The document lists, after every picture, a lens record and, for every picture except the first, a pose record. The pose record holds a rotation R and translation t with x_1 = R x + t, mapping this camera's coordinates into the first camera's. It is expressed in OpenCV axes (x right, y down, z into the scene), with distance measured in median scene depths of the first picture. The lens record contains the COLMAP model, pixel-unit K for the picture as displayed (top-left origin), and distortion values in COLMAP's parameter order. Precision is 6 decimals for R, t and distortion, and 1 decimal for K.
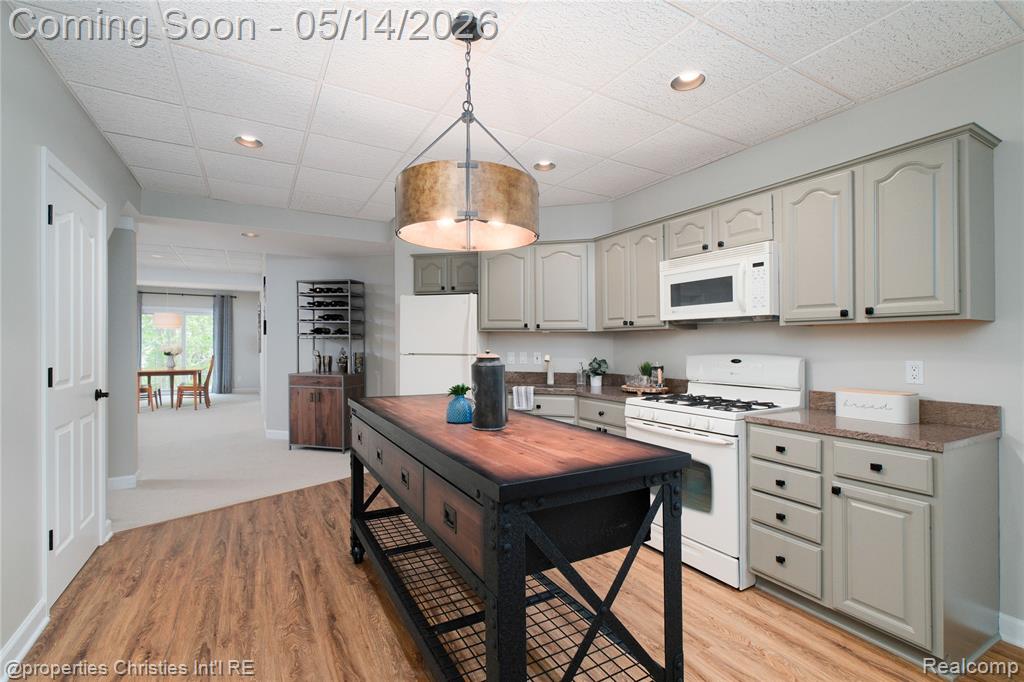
lens RADIAL K [[461.8, 0, 510.9], [0, 461.8, 353.9], [0, 0, 1]] dist [0.002070, 0.000270]
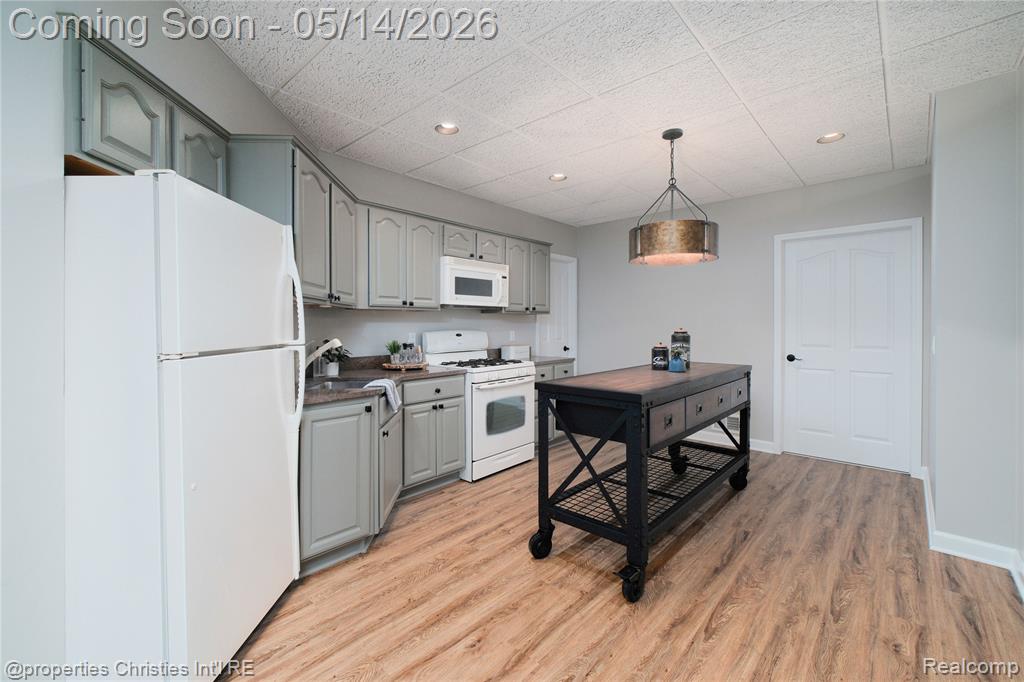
lens RADIAL K [[429.9, 0, 513.8], [0, 429.9, 331.0], [0, 0, 1]] dist [-0.000650, -0.000070]
pose [[-0.316282, -0.018796, 0.948479, -0.954964], [0.017890, 0.999508, 0.025773, -0.032867], [-0.948496, 0.025120, -0.315790, 1.410815]]
